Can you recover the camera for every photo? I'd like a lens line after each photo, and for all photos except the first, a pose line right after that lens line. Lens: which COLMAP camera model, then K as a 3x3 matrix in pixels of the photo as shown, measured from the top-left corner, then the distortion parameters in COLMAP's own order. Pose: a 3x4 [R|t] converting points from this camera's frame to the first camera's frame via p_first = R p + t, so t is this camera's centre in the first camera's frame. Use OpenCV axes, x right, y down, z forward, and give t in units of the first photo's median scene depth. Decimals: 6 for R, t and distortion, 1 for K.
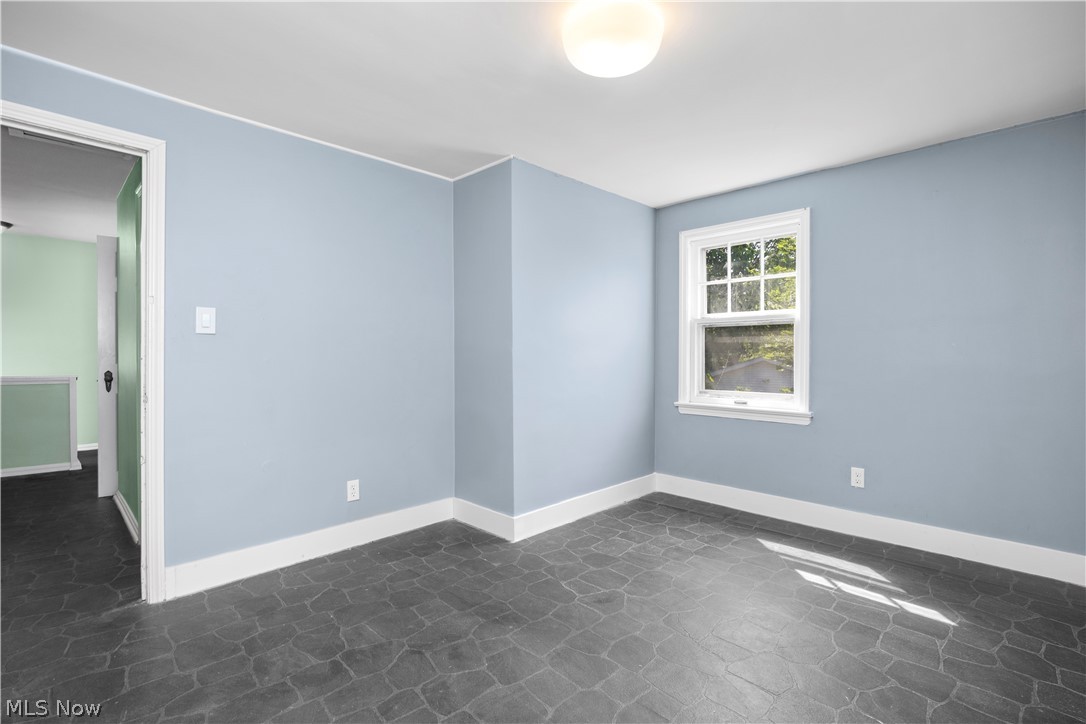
lens RADIAL K [[497.8, 0, 542.6], [0, 497.8, 352.3], [0, 0, 1]] dist [-0.012391, 0.000679]
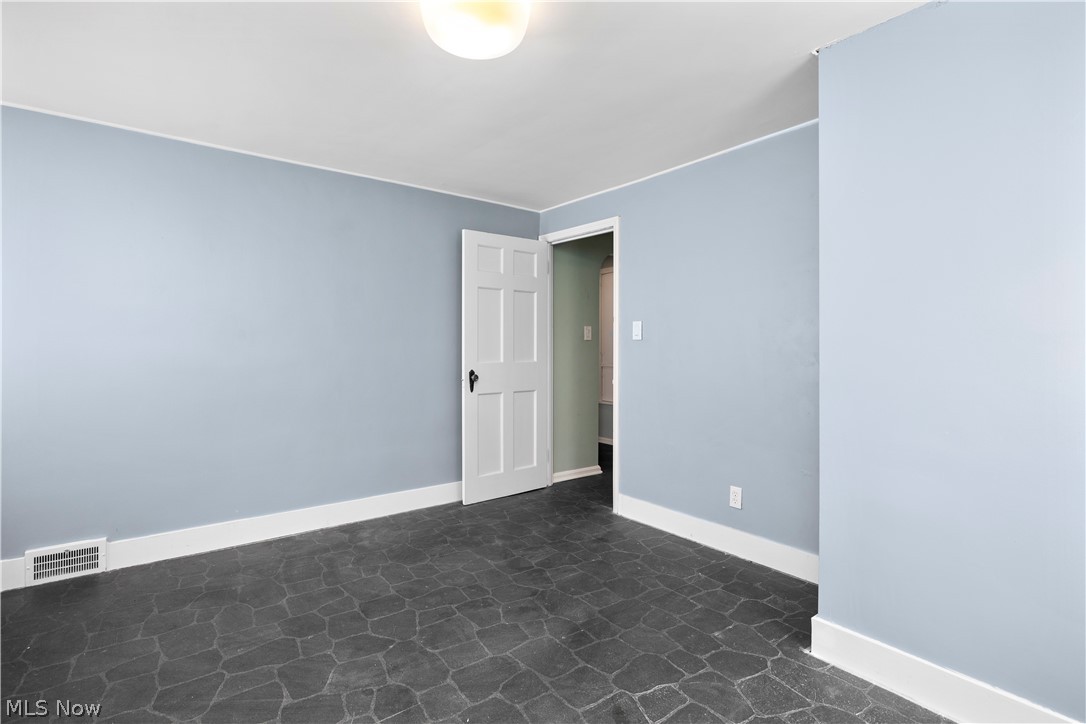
lens RADIAL K [[497.8, 0, 543.8], [0, 497.8, 353.3], [0, 0, 1]] dist [-0.012391, 0.000679]
pose [[-0.127550, 0.006879, -0.991808, 0.833056], [-0.007073, 0.999944, 0.007845, -0.009951], [0.991807, 0.008015, -0.127494, 1.000285]]
